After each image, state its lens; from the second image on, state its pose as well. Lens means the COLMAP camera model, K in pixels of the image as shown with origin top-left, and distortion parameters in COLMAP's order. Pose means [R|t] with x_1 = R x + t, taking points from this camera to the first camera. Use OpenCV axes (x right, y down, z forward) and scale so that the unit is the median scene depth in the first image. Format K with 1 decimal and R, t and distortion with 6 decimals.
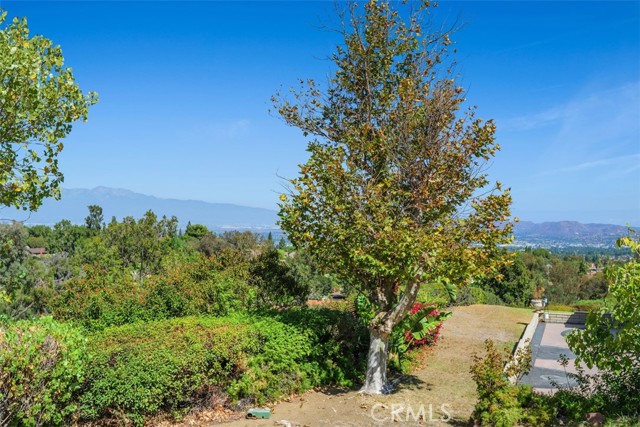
lens RADIAL K [[644.1, 0, 323.8], [0, 644.1, 212.7], [0, 0, 1]] dist [-0.016181, 0.000000]
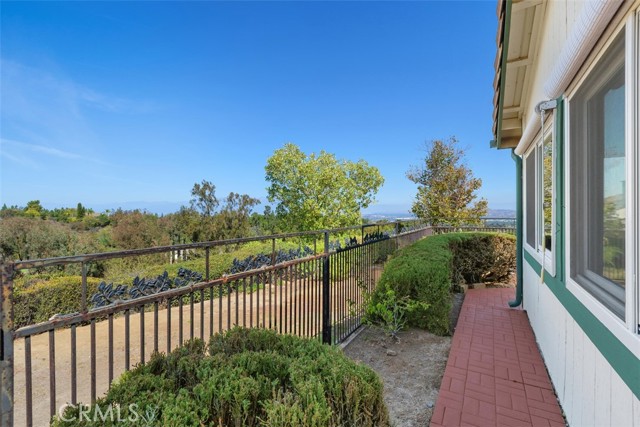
lens RADIAL K [[293.1, 0, 324.2], [0, 293.1, 213.8], [0, 0, 1]] dist [0.005018, -0.001824]
pose [[0.989058, -0.017698, -0.146462, -1.267937], [0.021131, 0.999536, 0.021918, -0.051001], [0.146006, -0.024774, 0.988973, -2.464010]]
